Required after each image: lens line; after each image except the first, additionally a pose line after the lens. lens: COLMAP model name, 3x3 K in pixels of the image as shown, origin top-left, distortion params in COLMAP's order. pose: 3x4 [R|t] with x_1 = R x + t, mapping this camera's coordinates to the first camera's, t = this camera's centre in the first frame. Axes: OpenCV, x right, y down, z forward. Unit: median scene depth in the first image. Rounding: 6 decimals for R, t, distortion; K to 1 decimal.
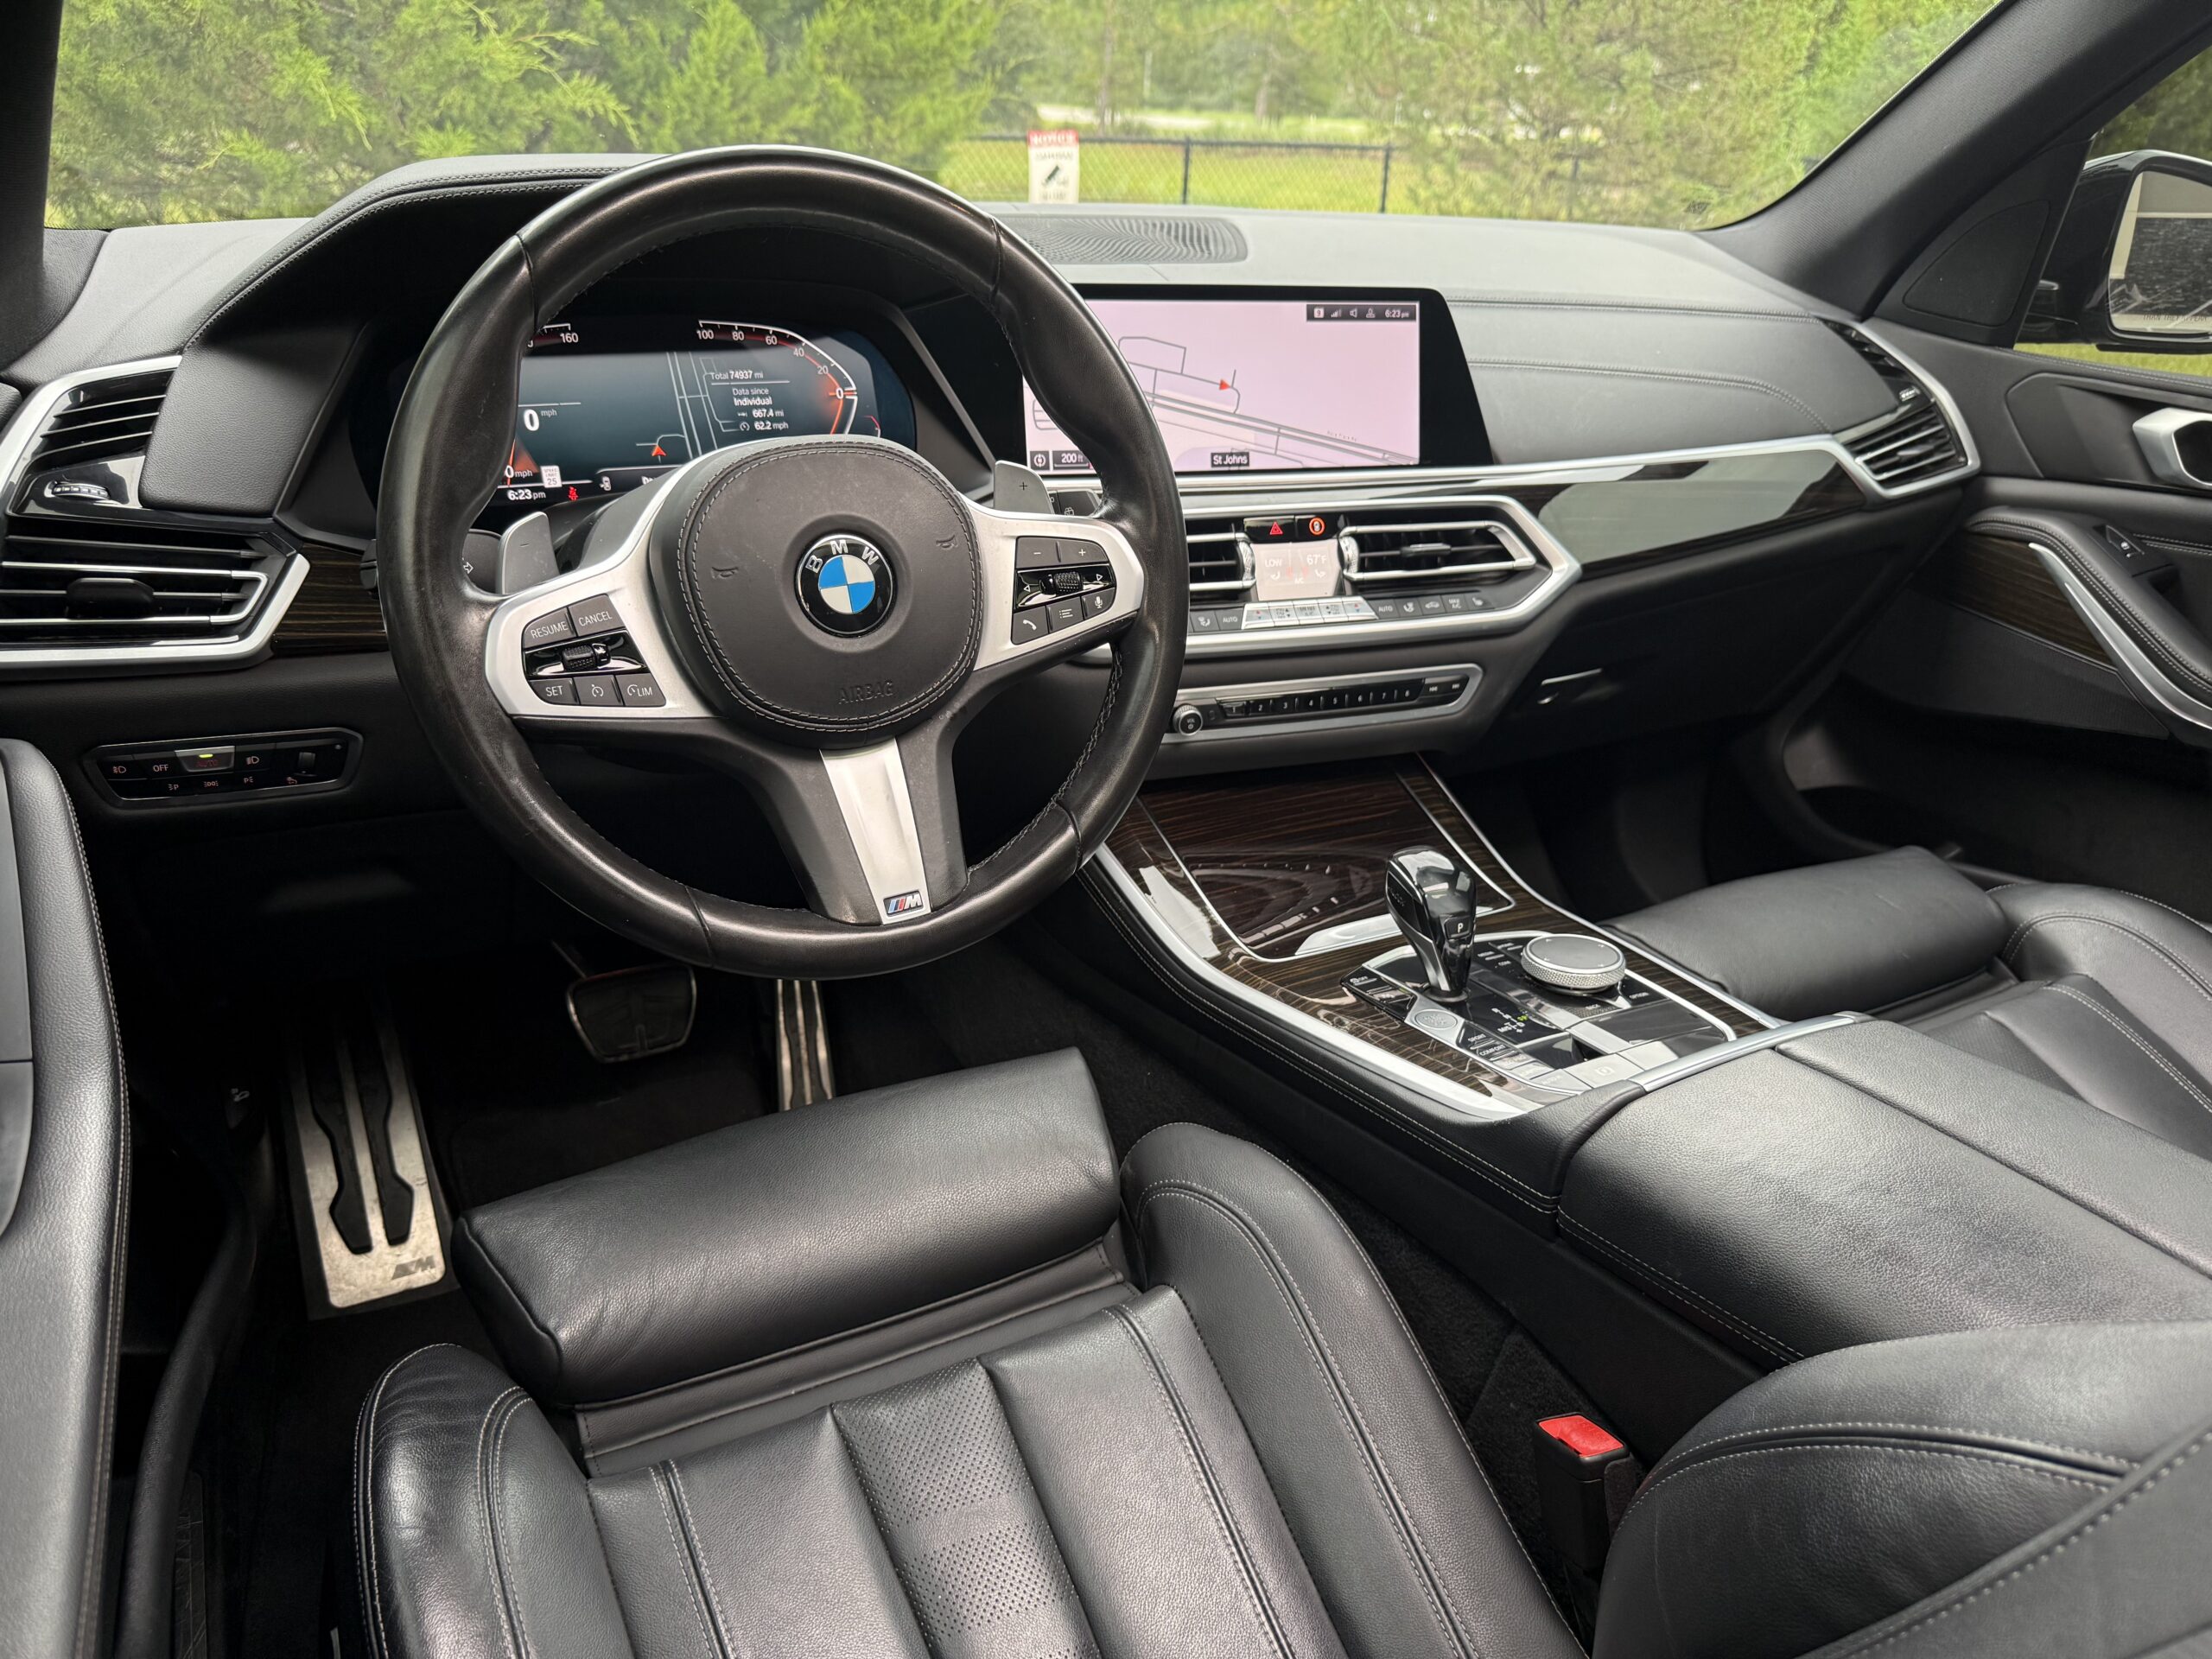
lens RADIAL K [[1565.7, 0, 1106.0], [0, 1565.7, 829.5], [0, 0, 1]] dist [0.166017, -0.276434]
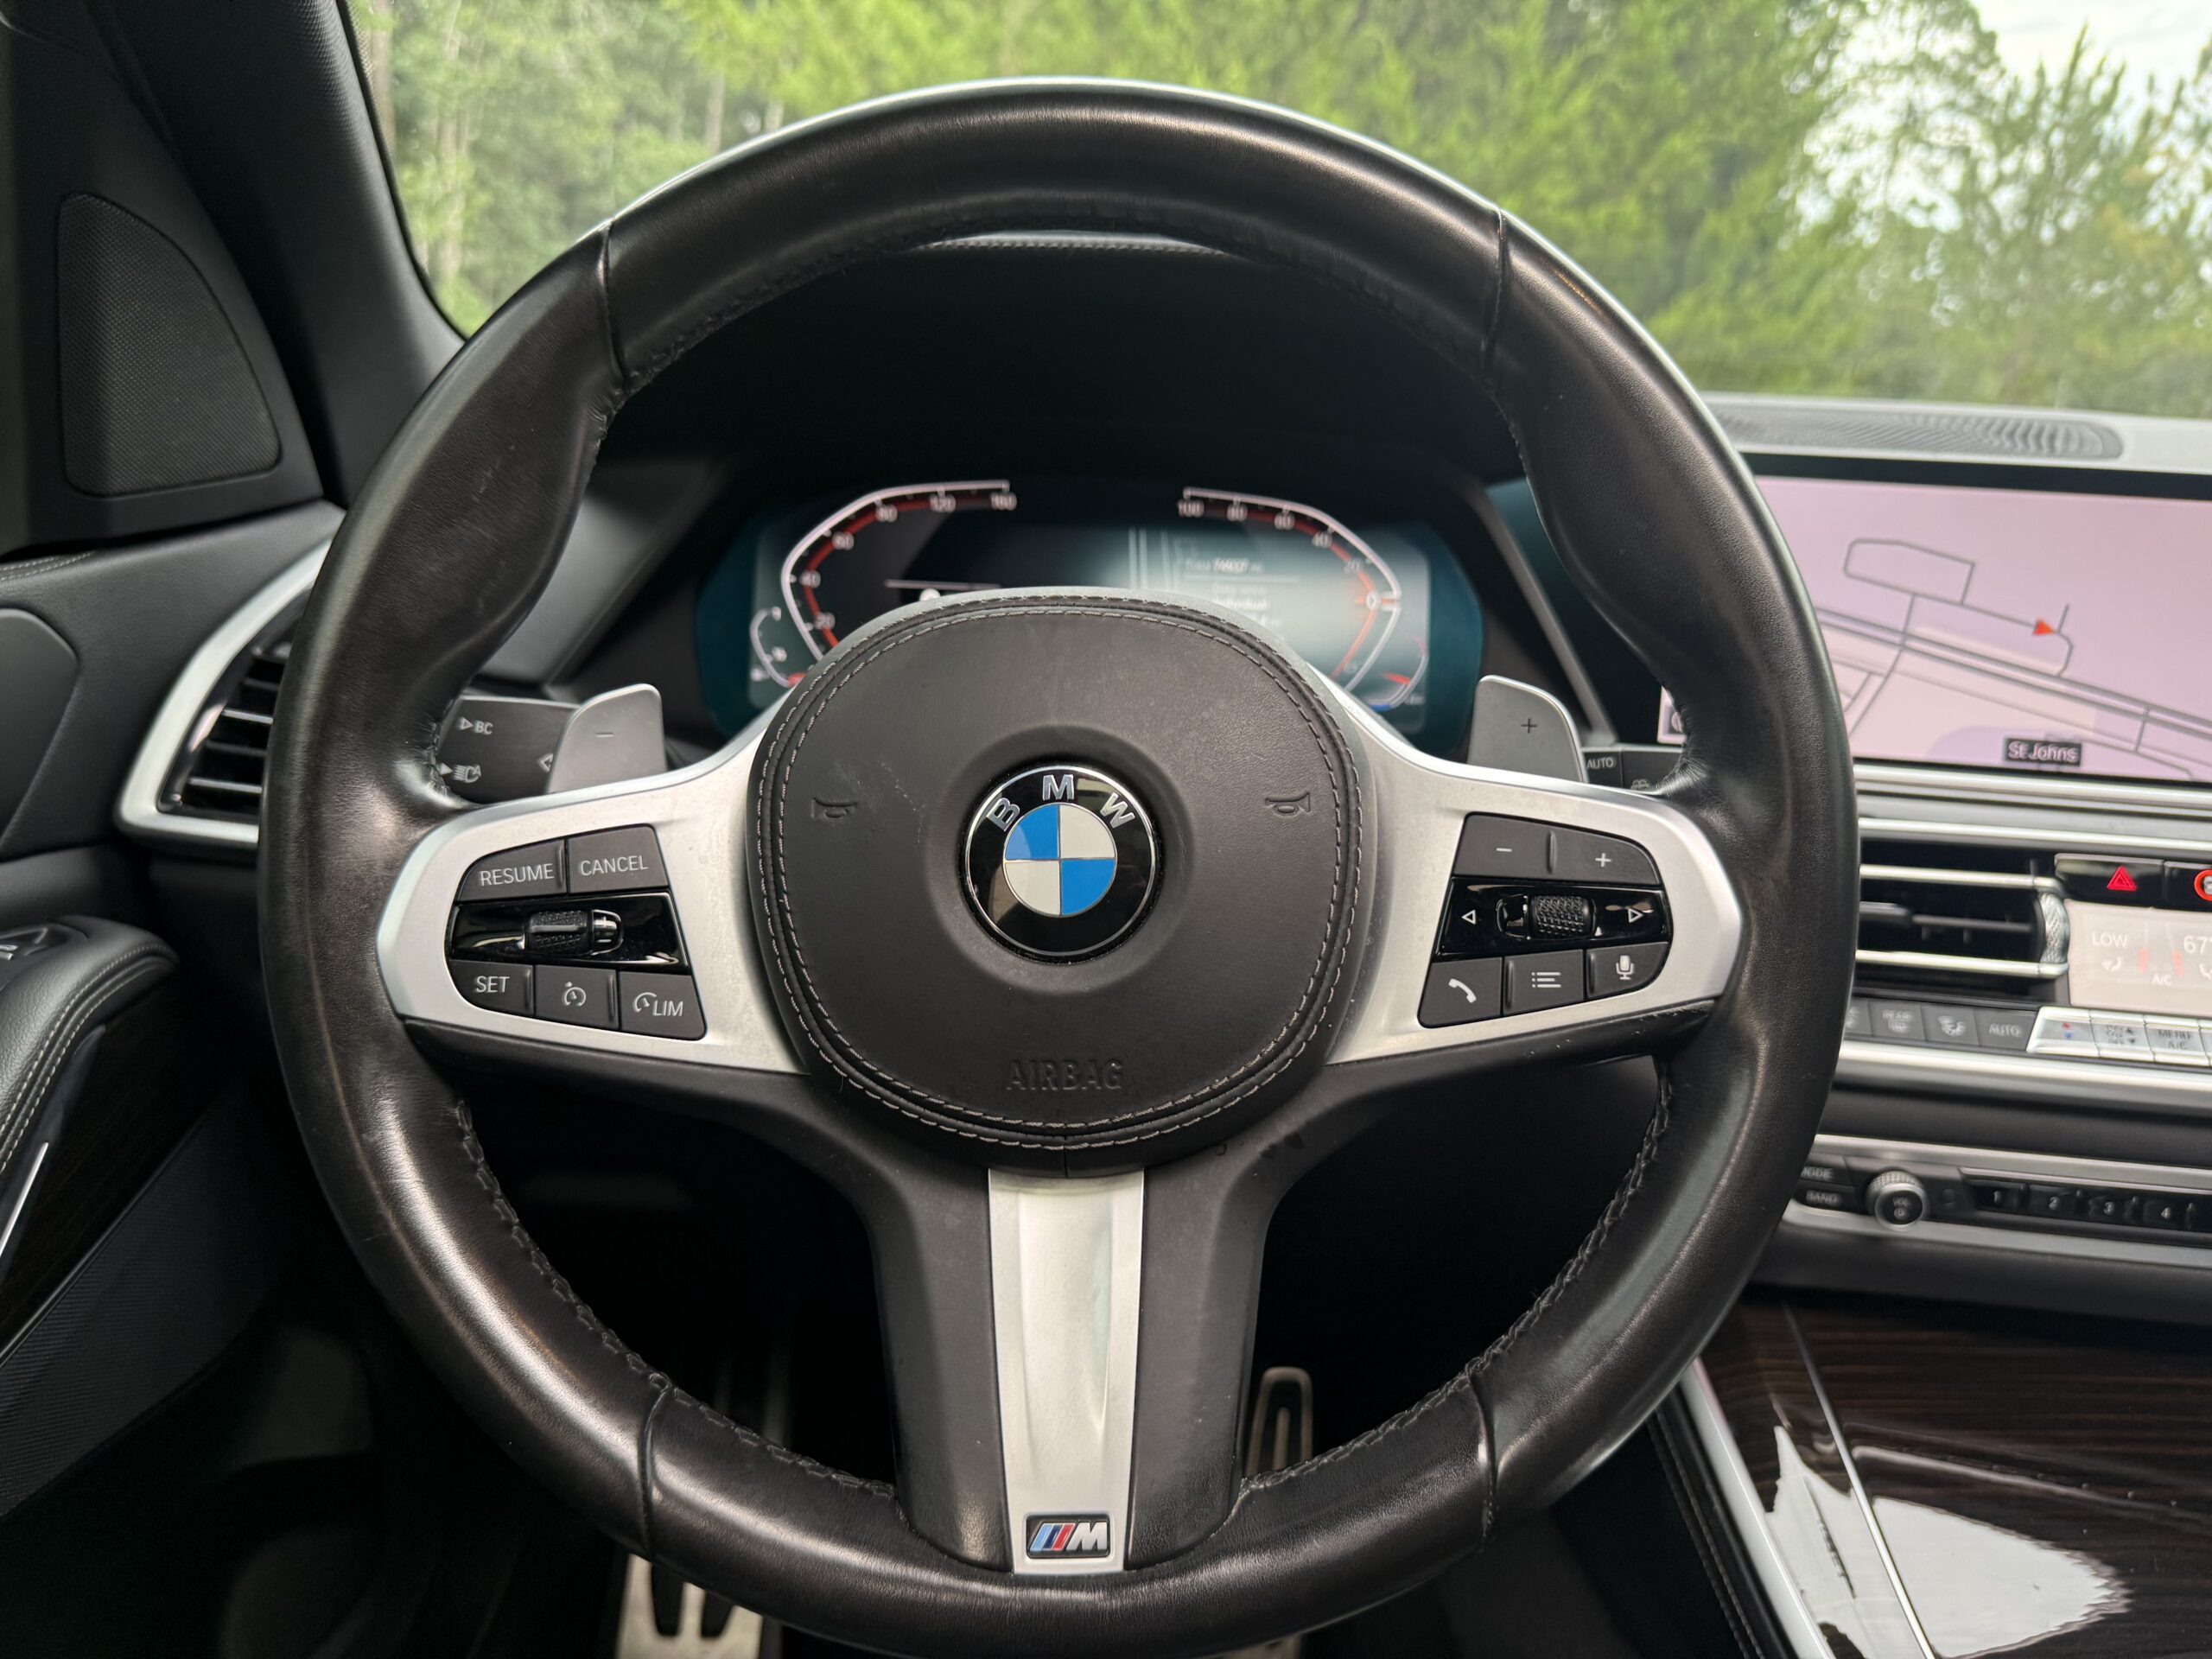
lens RADIAL K [[1608.2, 0, 1113.5], [0, 1608.2, 820.5], [0, 0, 1]] dist [0.032471, -0.085921]
pose [[0.878856, 0.109283, -0.464402, 0.056632], [-0.196197, 0.970079, -0.143014, -0.062351], [0.434878, 0.216803, 0.874001, 0.355564]]
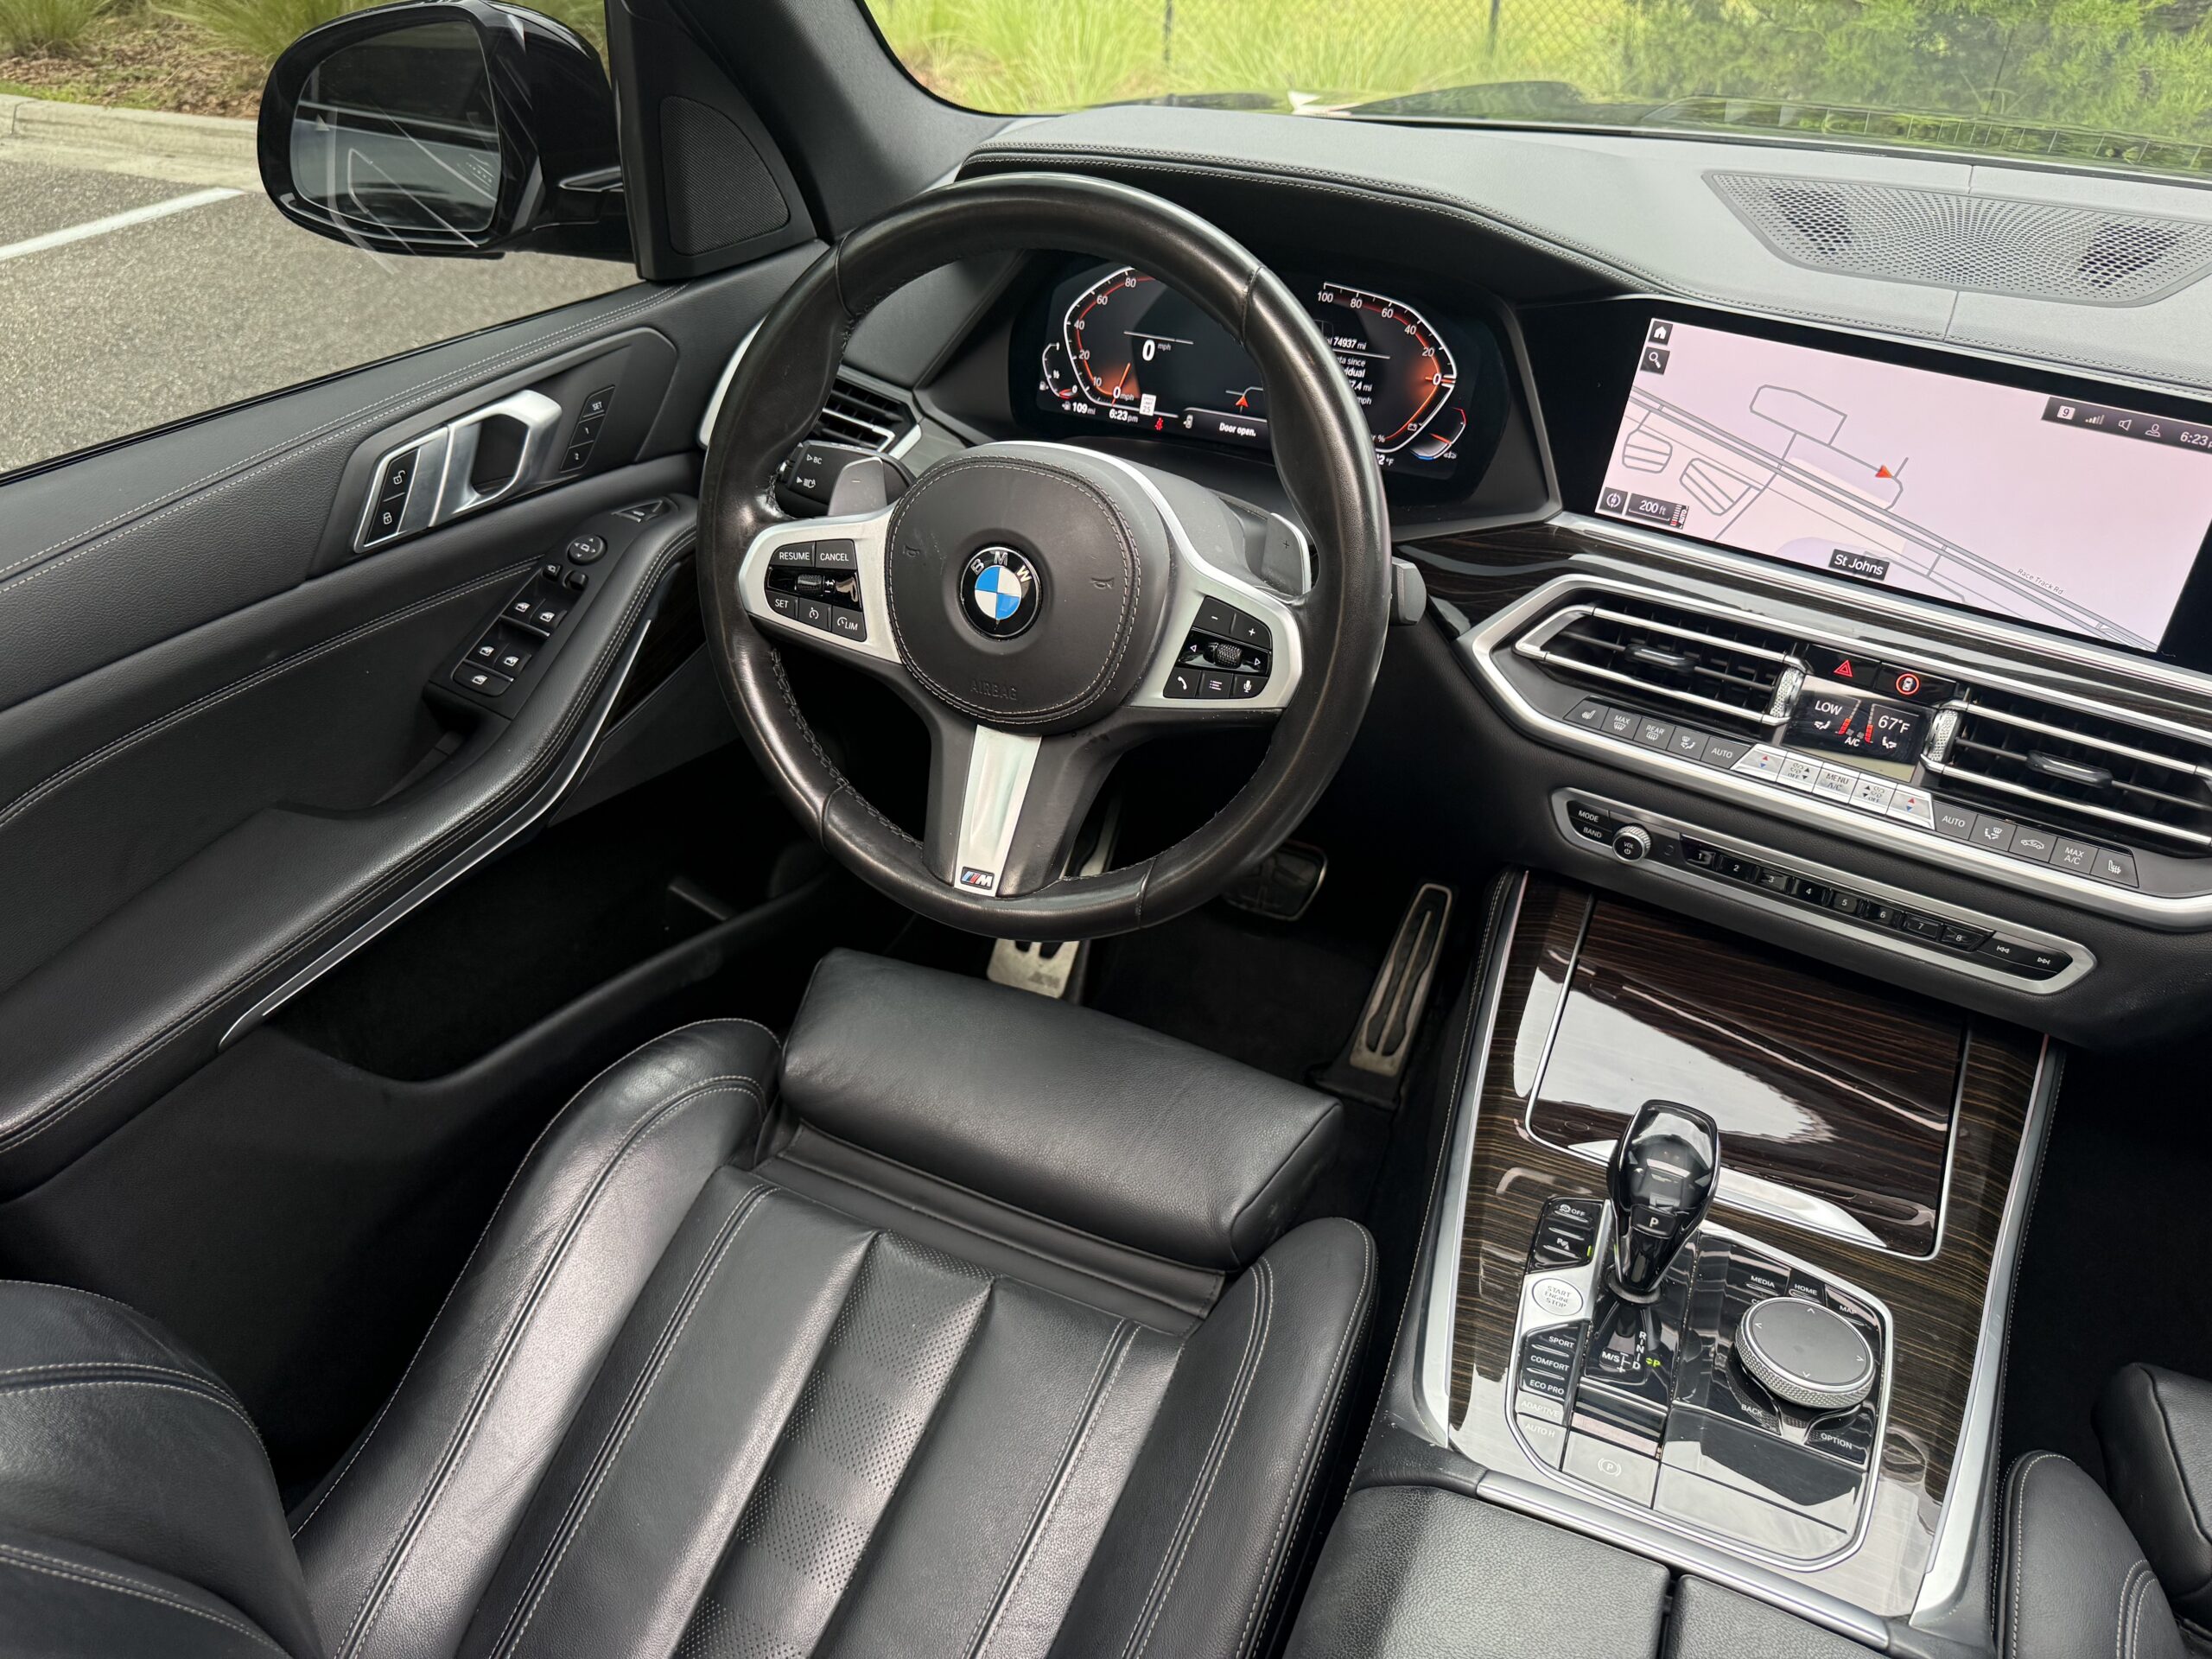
lens RADIAL K [[1608.2, 0, 1087.8], [0, 1608.2, 843.3], [0, 0, 1]] dist [0.038884, -0.068043]
pose [[0.598742, 0.423387, -0.679890, 0.452397], [-0.321642, 0.904511, 0.280012, -0.211982], [0.733522, 0.051026, 0.677748, 0.190479]]
